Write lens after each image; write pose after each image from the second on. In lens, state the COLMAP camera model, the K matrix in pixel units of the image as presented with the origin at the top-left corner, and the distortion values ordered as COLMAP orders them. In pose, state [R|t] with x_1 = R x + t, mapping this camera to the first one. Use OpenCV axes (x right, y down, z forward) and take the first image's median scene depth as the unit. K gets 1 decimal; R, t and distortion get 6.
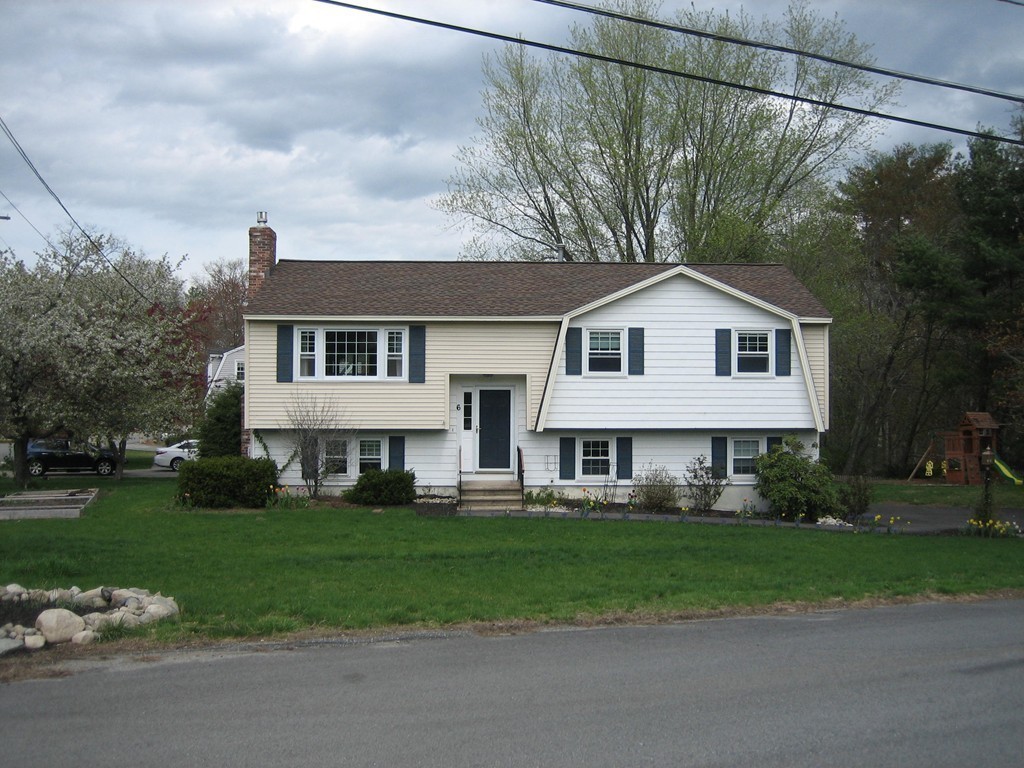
lens RADIAL K [[1122.2, 0, 512.0], [0, 1122.2, 384.0], [0, 0, 1]] dist [-0.087419, 0.012698]
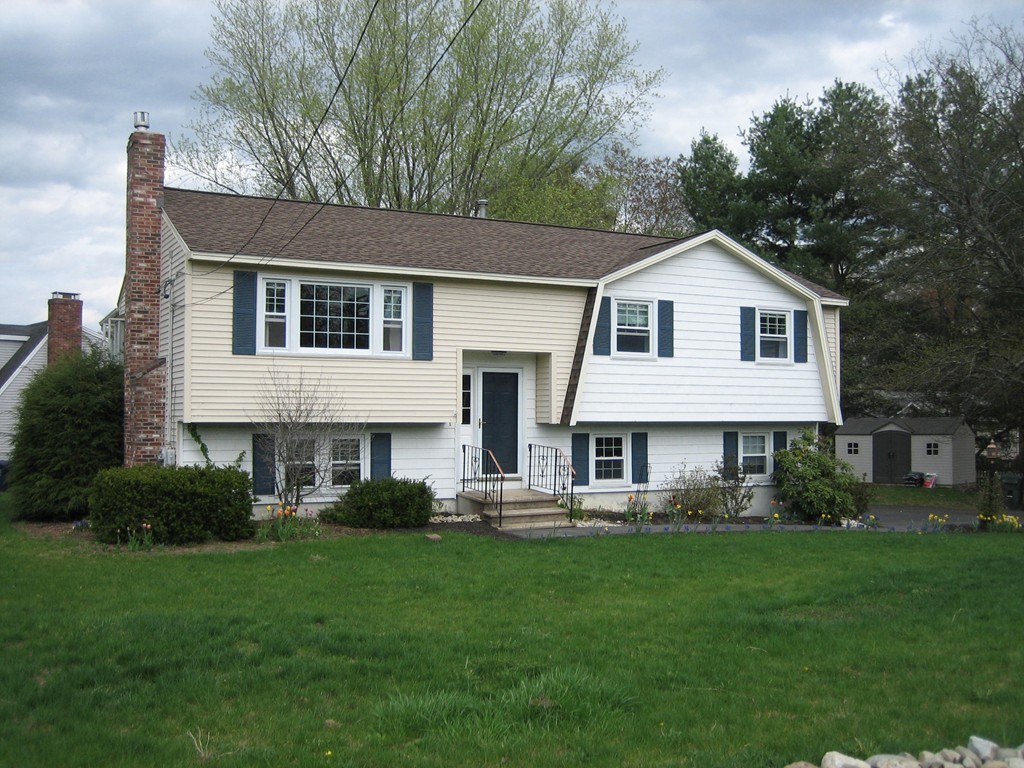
lens RADIAL K [[1122.2, 0, 512.0], [0, 1122.2, 384.0], [0, 0, 1]] dist [-0.087419, 0.012698]
pose [[0.883985, 0.014801, 0.467281, -0.376663], [-0.013104, 0.999890, -0.006883, 0.018858], [-0.467331, -0.000039, 0.884082, 0.318318]]
